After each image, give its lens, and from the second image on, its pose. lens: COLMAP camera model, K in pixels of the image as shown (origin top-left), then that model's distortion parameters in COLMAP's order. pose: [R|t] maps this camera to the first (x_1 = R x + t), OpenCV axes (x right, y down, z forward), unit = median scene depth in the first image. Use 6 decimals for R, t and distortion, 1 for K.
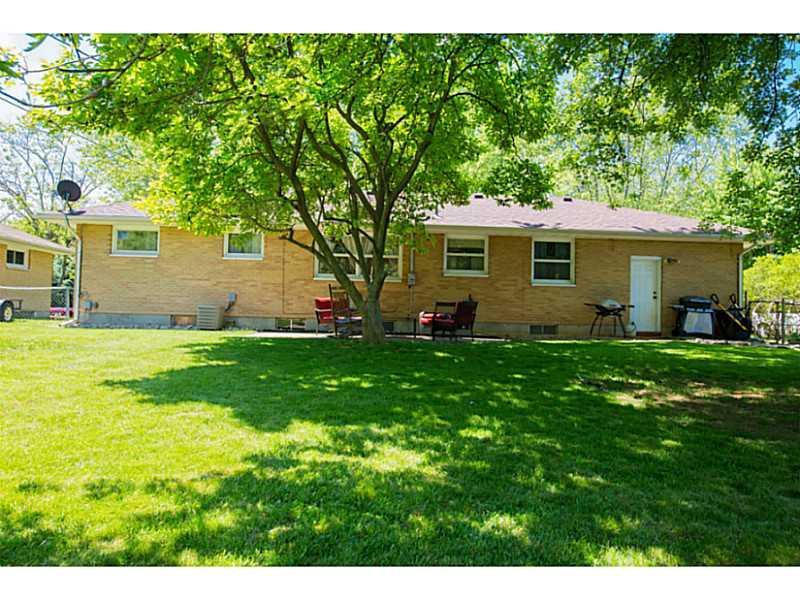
lens RADIAL K [[541.1, 0, 400.0], [0, 541.1, 300.0], [0, 0, 1]] dist [-0.025225, 0.005437]
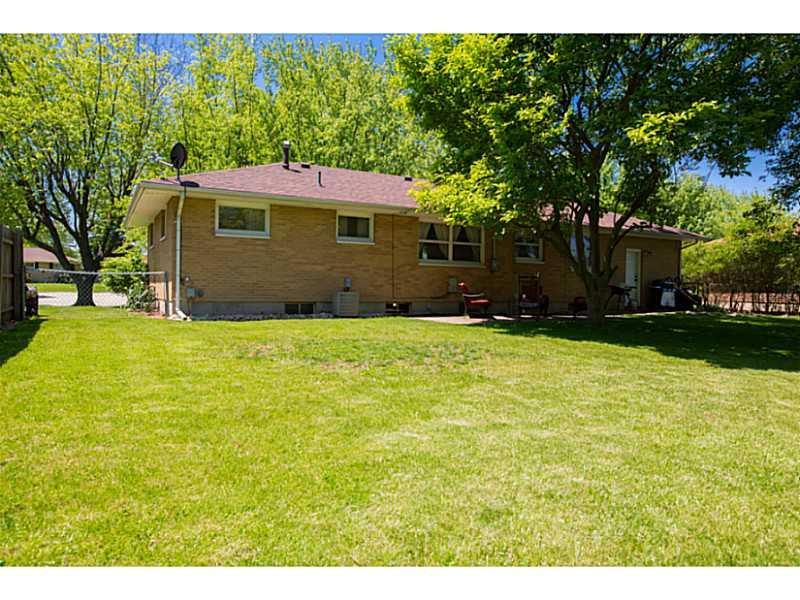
lens RADIAL K [[541.1, 0, 400.0], [0, 541.1, 300.0], [0, 0, 1]] dist [-0.025225, 0.005437]
pose [[0.883853, -0.023269, 0.467185, -0.680547], [-0.004442, 0.998299, 0.058127, -0.030402], [-0.467743, -0.053452, 0.882247, 0.091483]]
